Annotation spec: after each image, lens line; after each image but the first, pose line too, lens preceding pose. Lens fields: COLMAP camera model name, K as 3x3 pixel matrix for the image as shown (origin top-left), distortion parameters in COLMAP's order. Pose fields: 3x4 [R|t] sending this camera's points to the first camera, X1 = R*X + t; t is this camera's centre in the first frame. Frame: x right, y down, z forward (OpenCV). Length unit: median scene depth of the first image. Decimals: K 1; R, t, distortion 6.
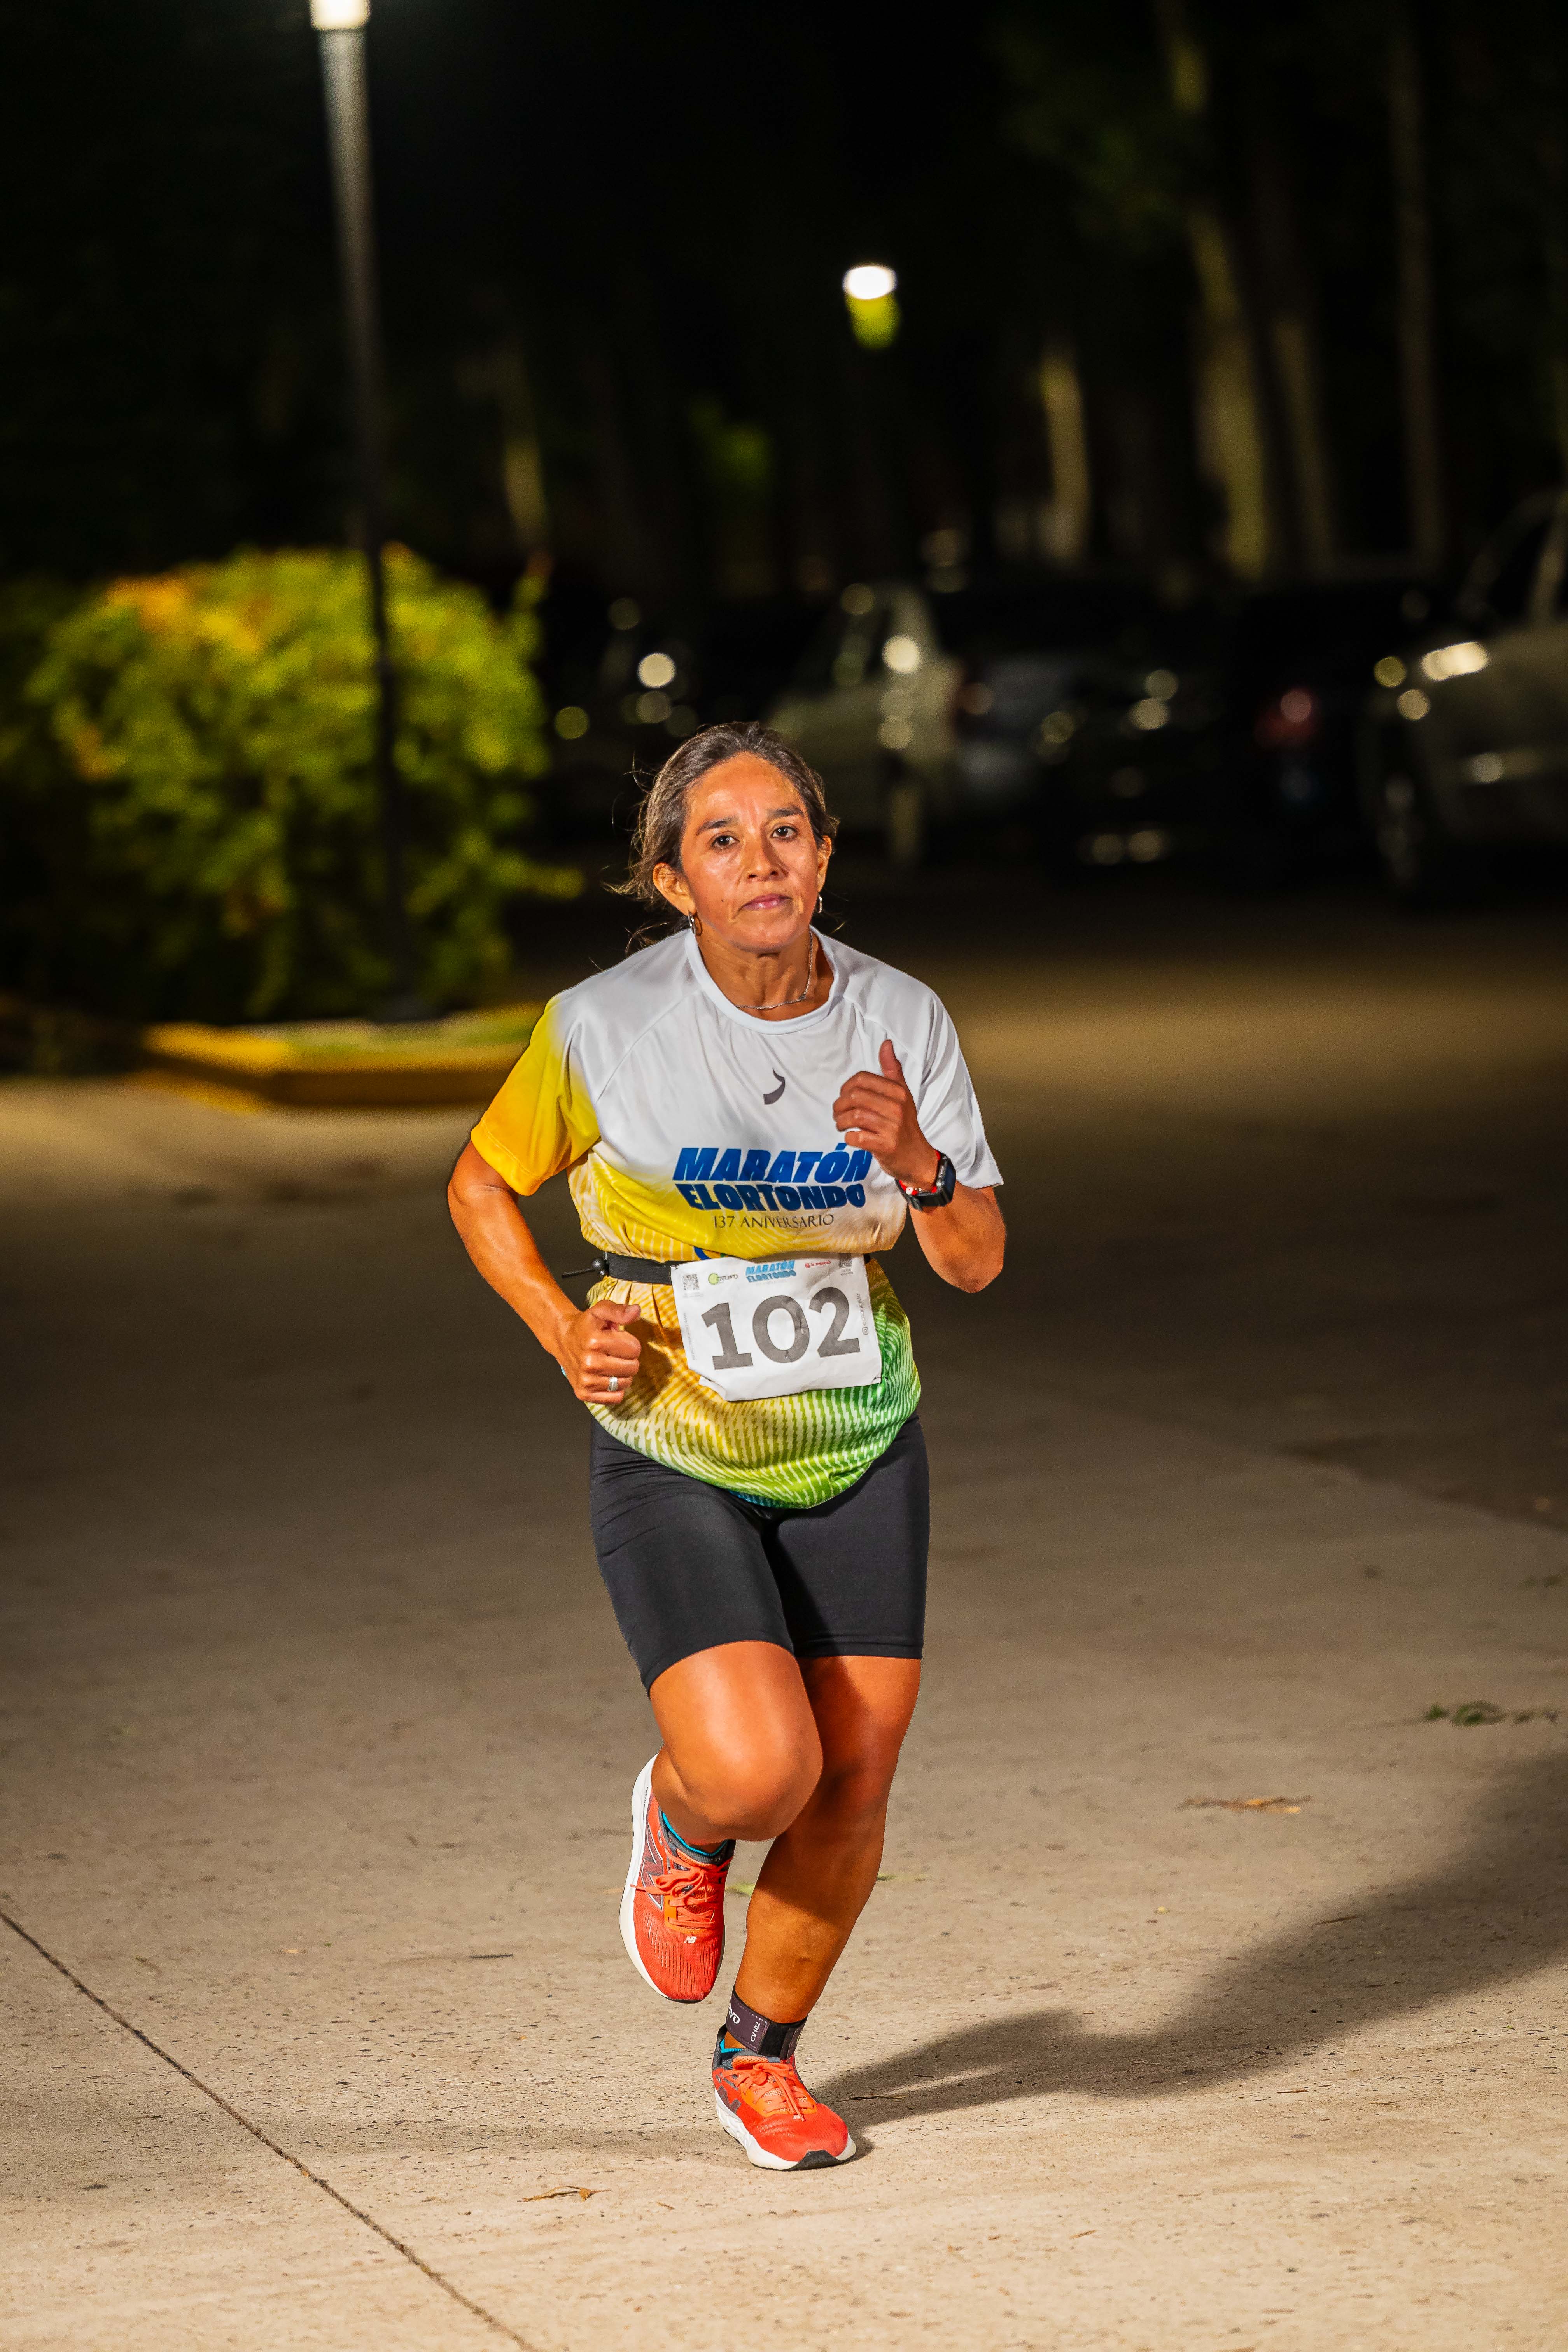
lens RADIAL K [[9205.9, 0, 784.0], [0, 9205.9, 1176.0], [0, 0, 1]] dist [1.064887, -0.488942]
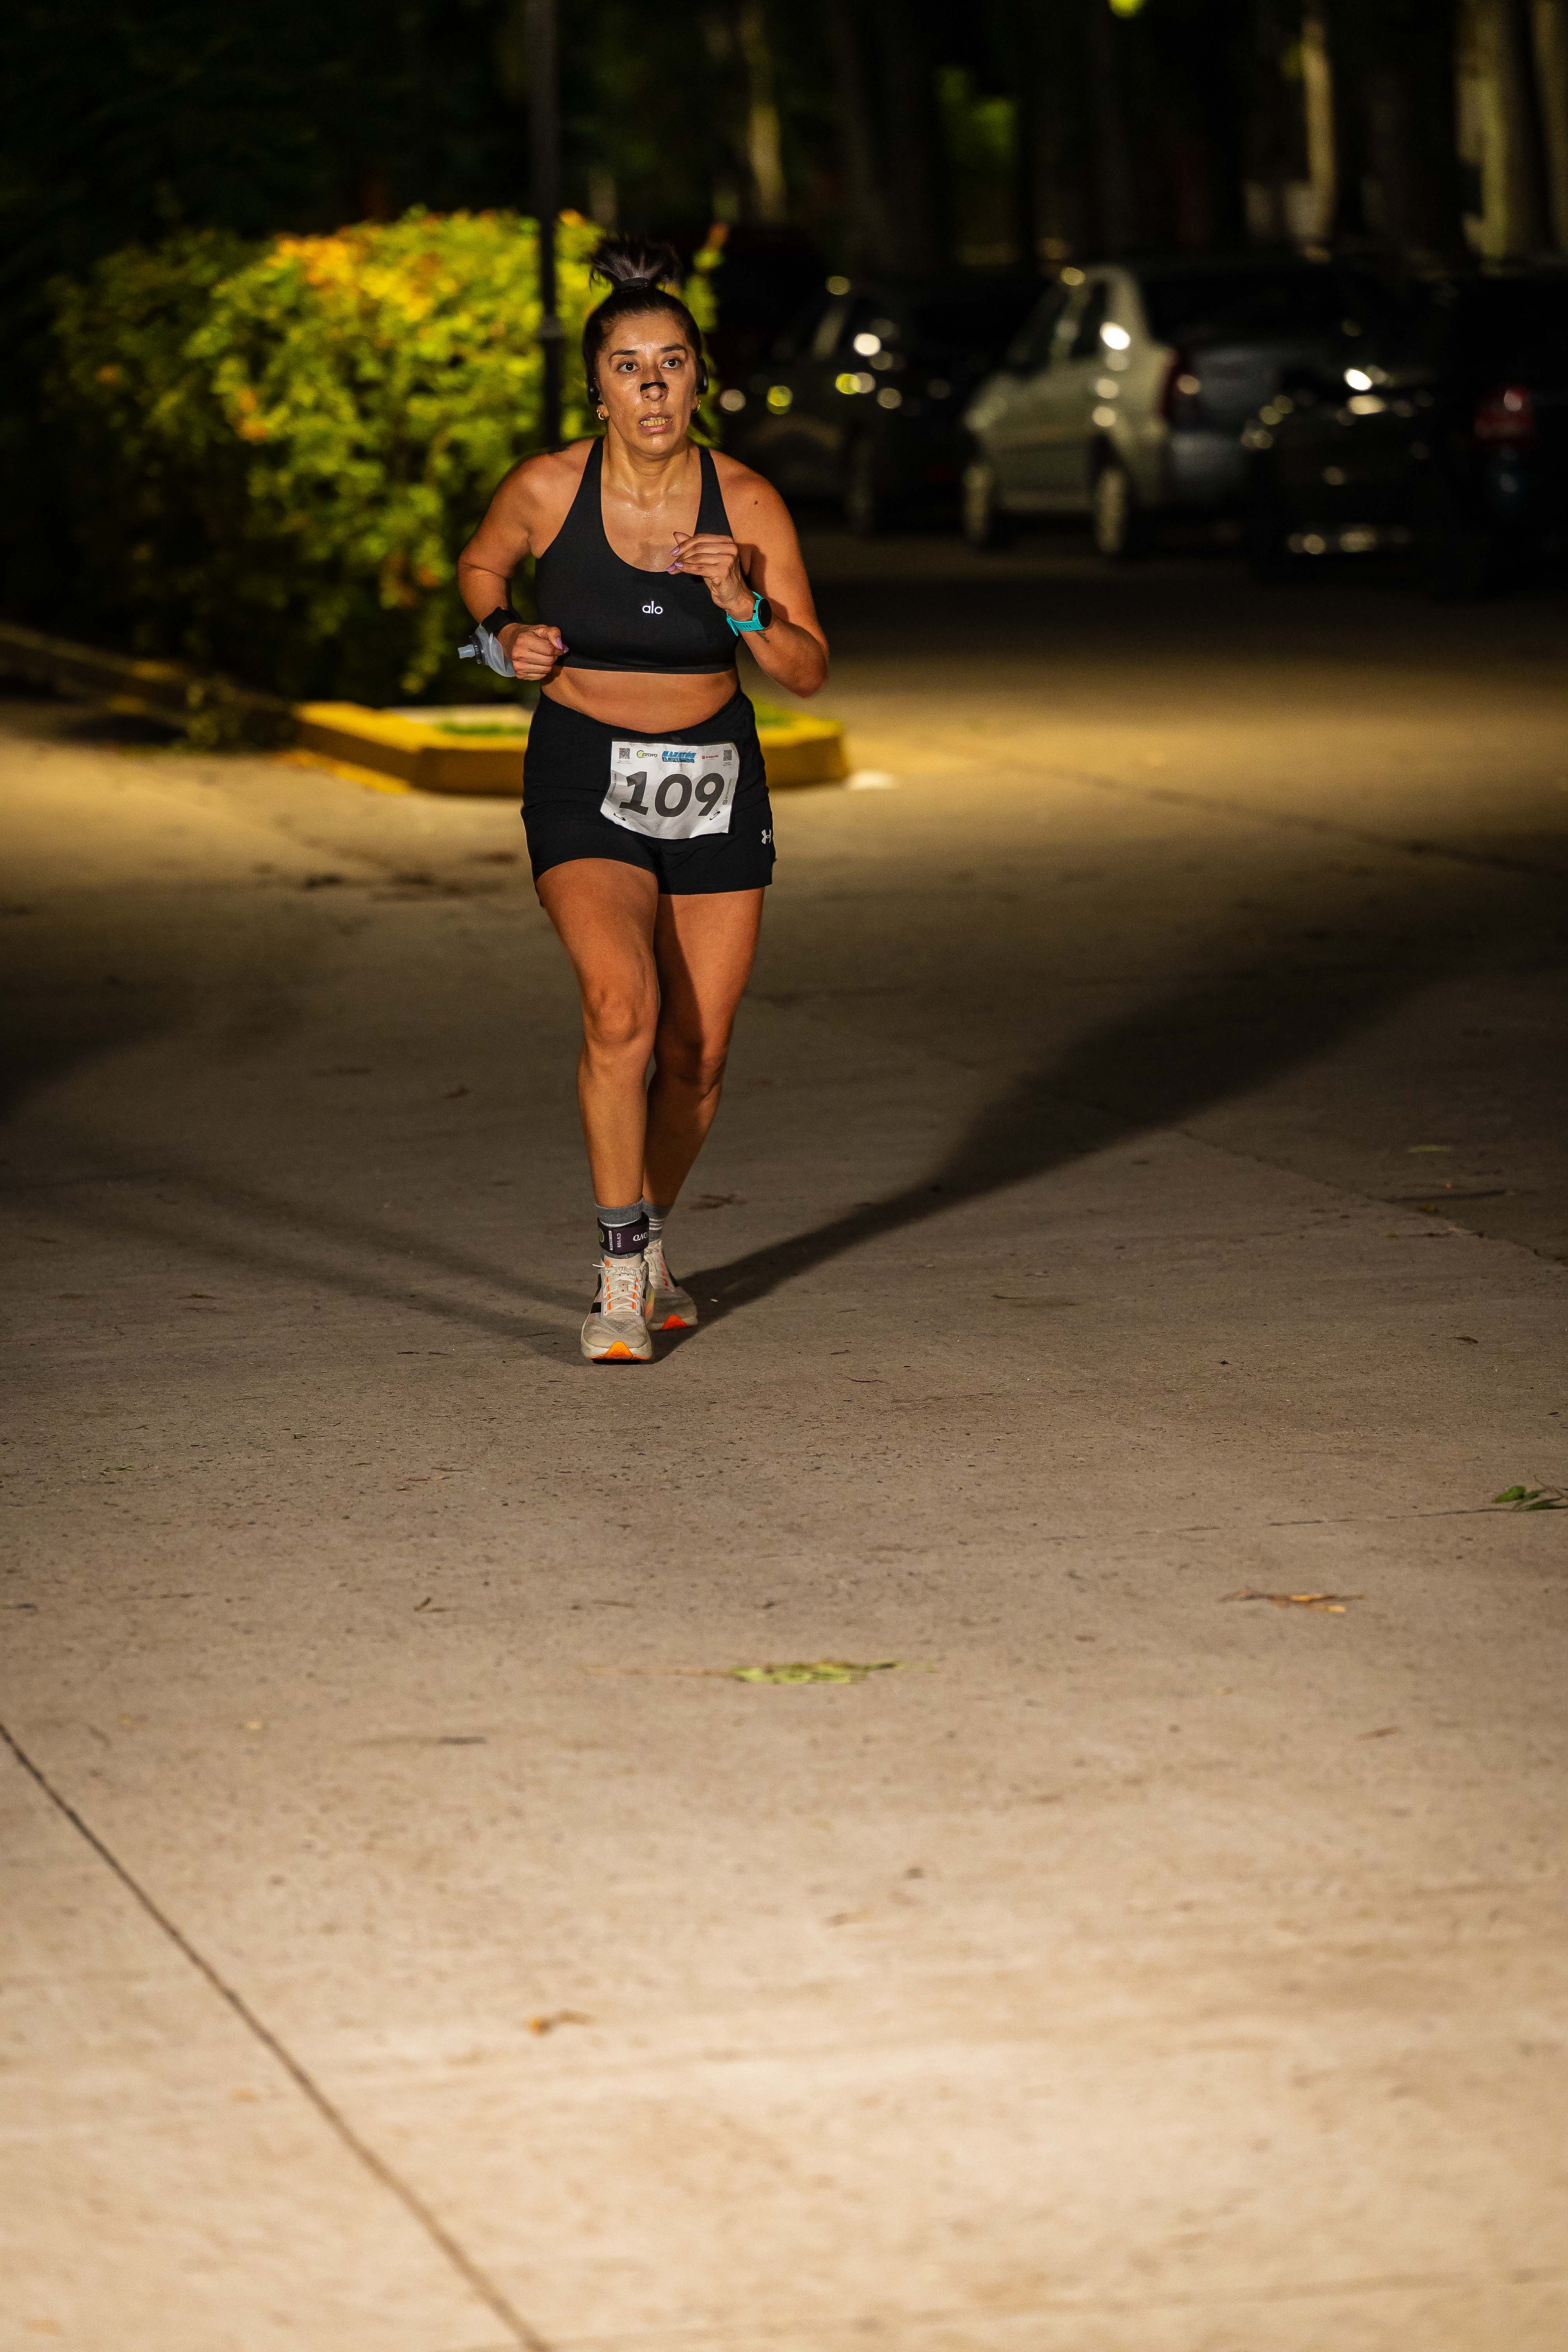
lens RADIAL K [[9205.9, 0, 784.0], [0, 9205.9, 1176.0], [0, 0, 1]] dist [1.064887, -0.488942]
pose [[0.999129, 0.033723, -0.024579, 0.020186], [-0.032846, 0.998838, 0.035258, -0.005798], [0.025739, -0.034420, 0.999076, 0.071685]]
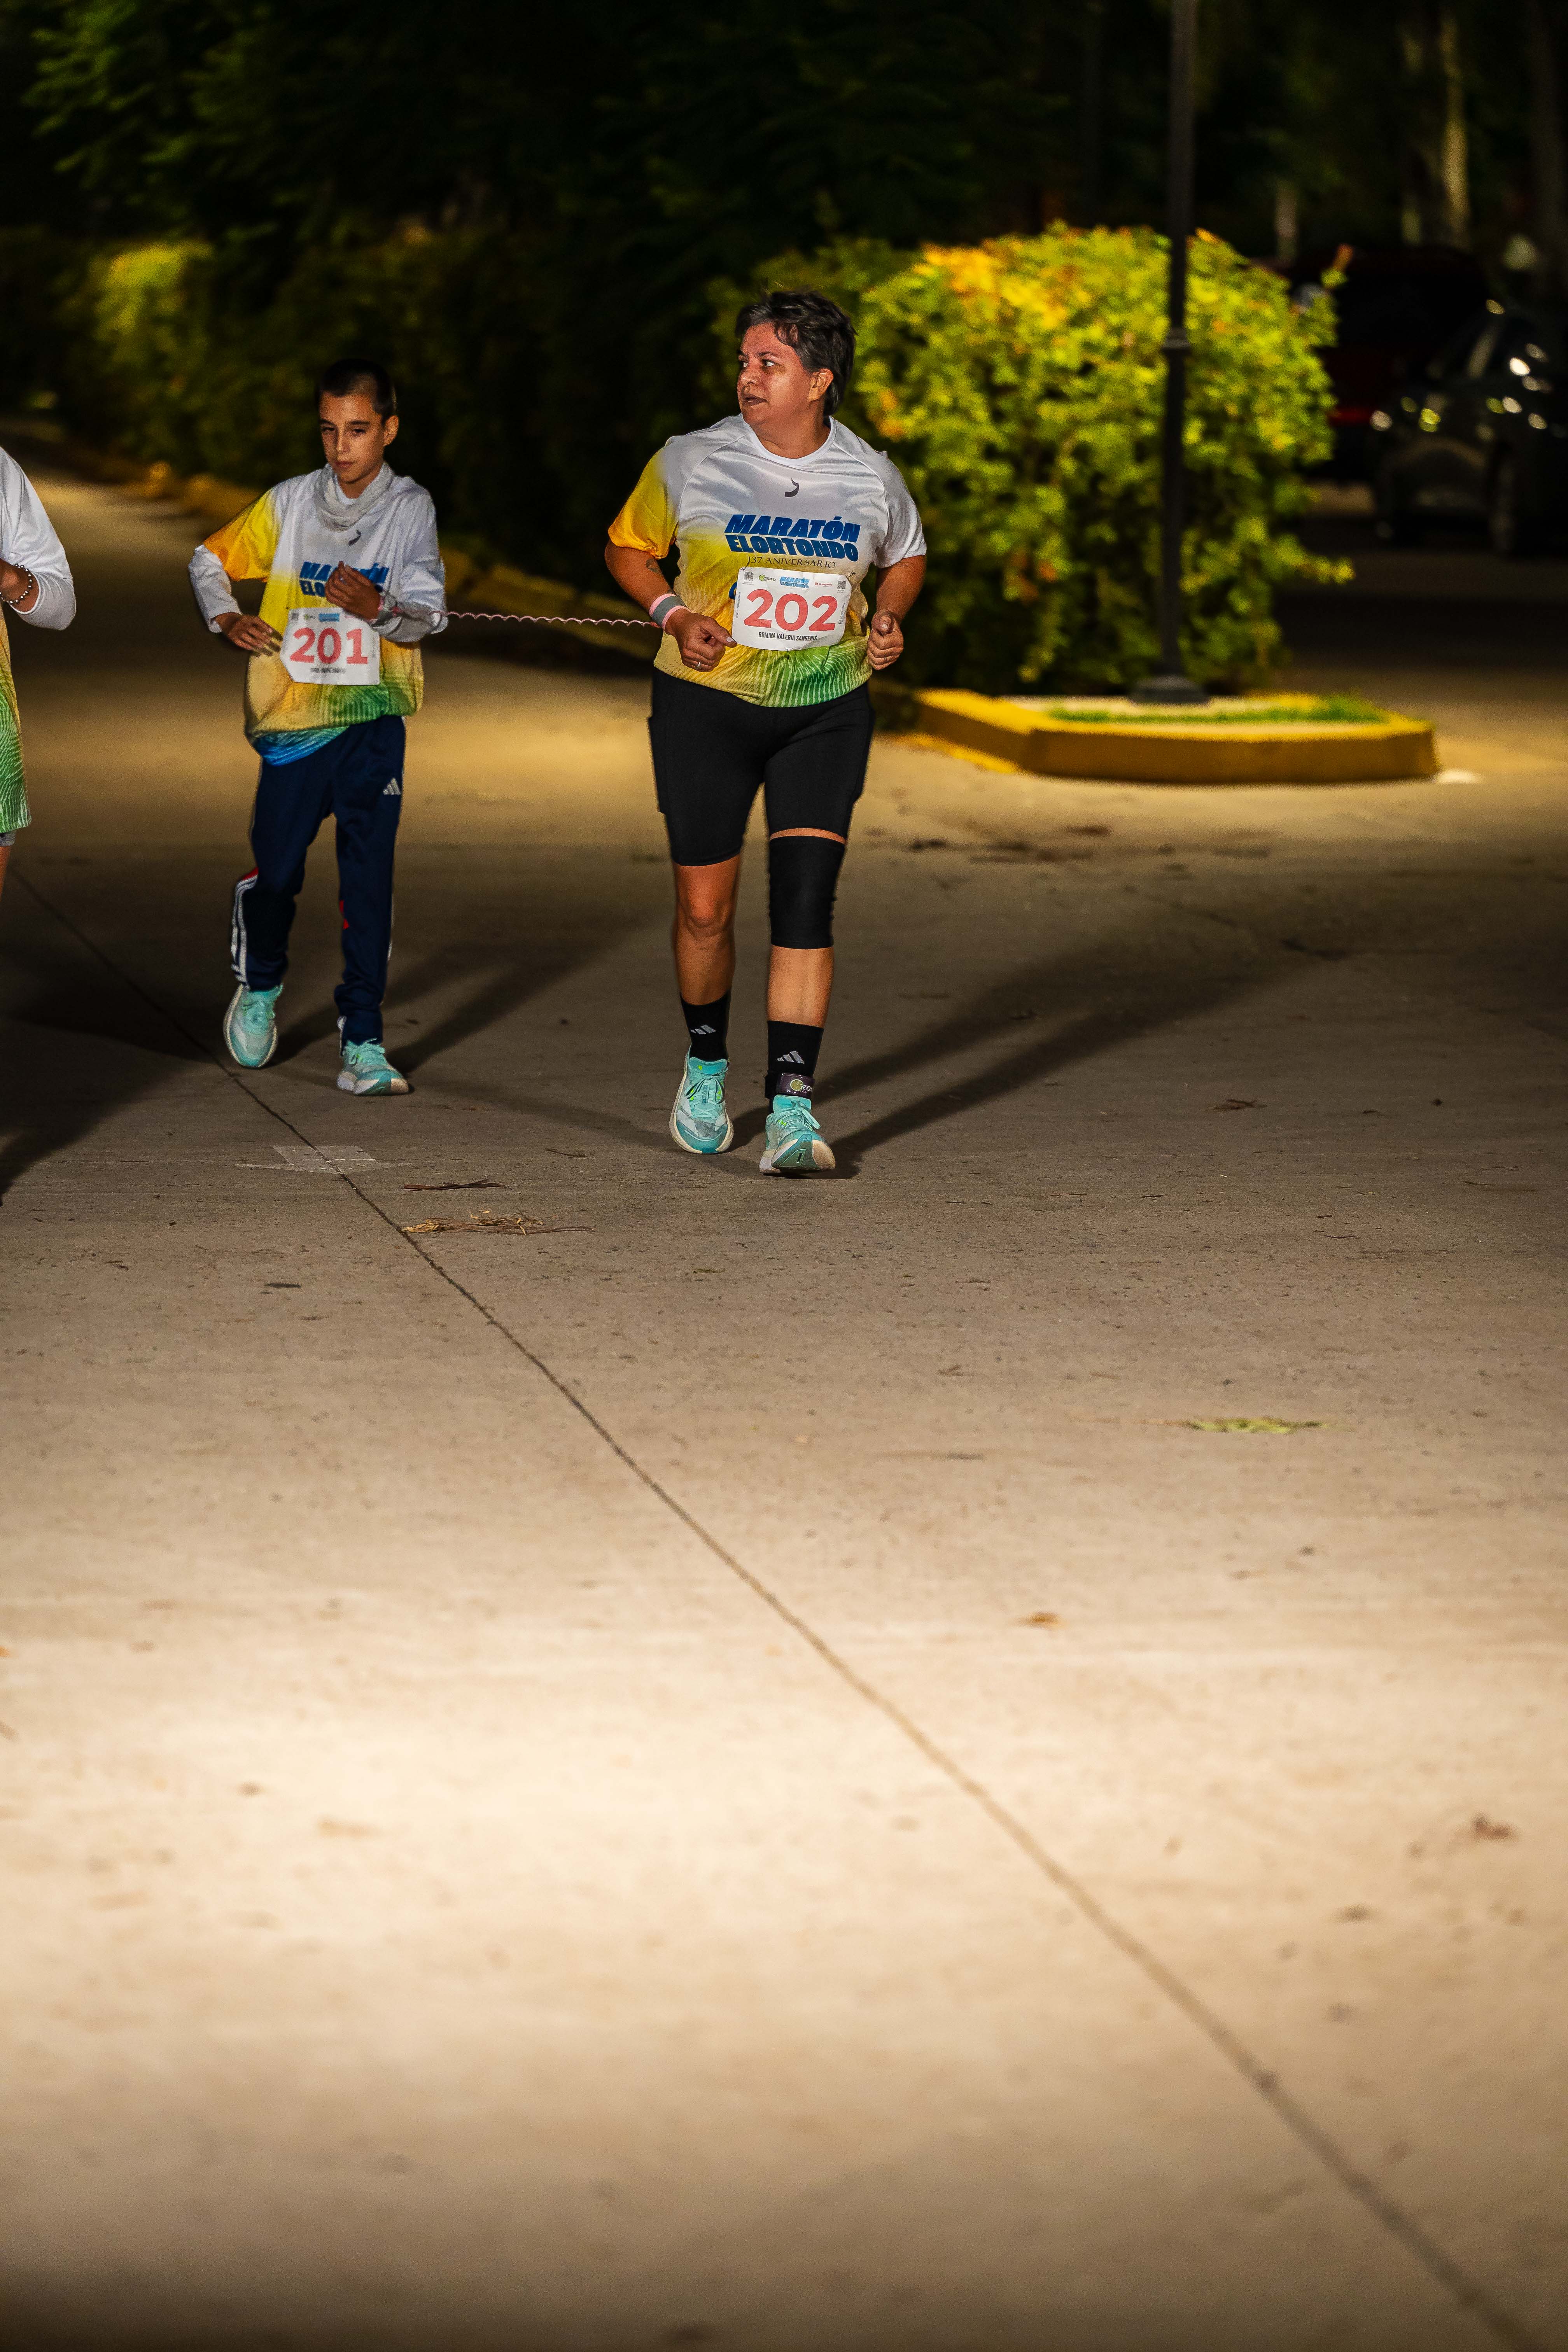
lens RADIAL K [[9650.5, 0, 784.0], [0, 9650.5, 1176.0], [0, 0, 1]] dist [1.223765, 4.649873]
pose [[0.992671, 0.077928, -0.092369, 0.051880], [-0.075155, 0.996621, 0.033129, 0.009733], [0.094639, -0.025944, 0.995174, -0.197280]]
